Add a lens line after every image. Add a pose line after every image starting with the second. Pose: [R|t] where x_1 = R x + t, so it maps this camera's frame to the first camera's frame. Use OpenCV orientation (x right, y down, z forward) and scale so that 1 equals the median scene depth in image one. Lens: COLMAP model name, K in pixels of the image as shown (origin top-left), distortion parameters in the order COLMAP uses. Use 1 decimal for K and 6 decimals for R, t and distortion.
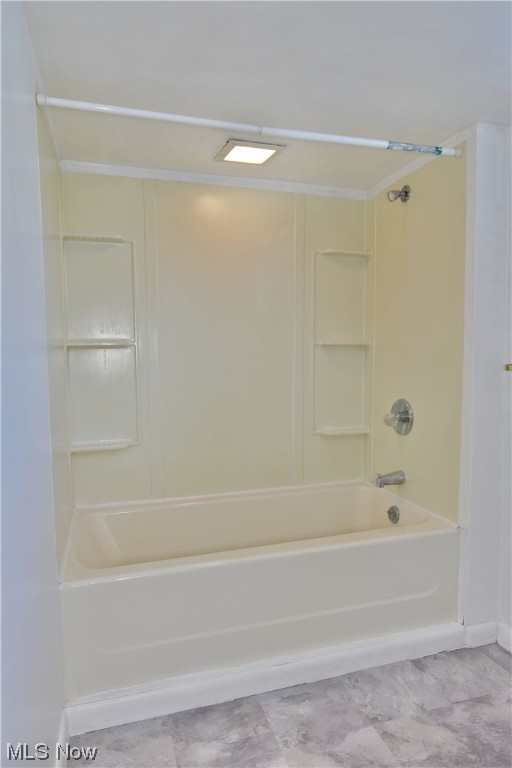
lens RADIAL K [[487.5, 0, 256.0], [0, 487.5, 384.0], [0, 0, 1]] dist [-0.009235, -0.001242]
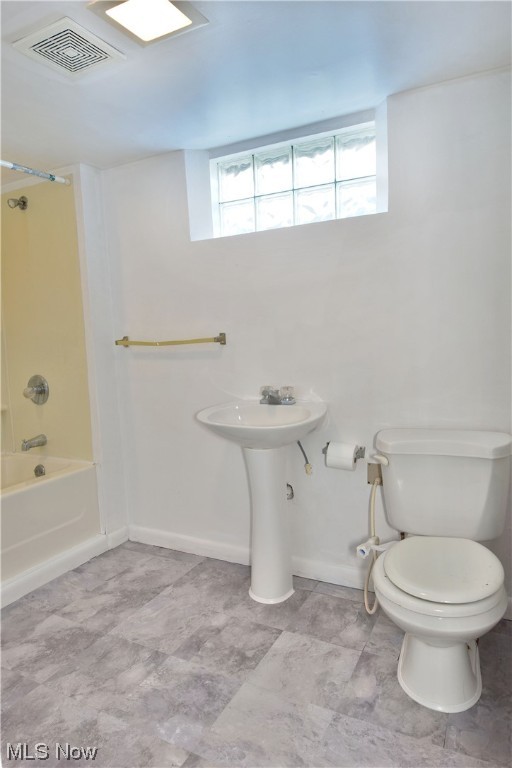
lens RADIAL K [[487.5, 0, 256.0], [0, 487.5, 384.0], [0, 0, 1]] dist [-0.009235, -0.001242]
pose [[0.708071, -0.093408, 0.699936, -0.196734], [0.085183, 0.995273, 0.046649, 0.053426], [-0.700985, 0.026592, 0.712680, -0.288309]]
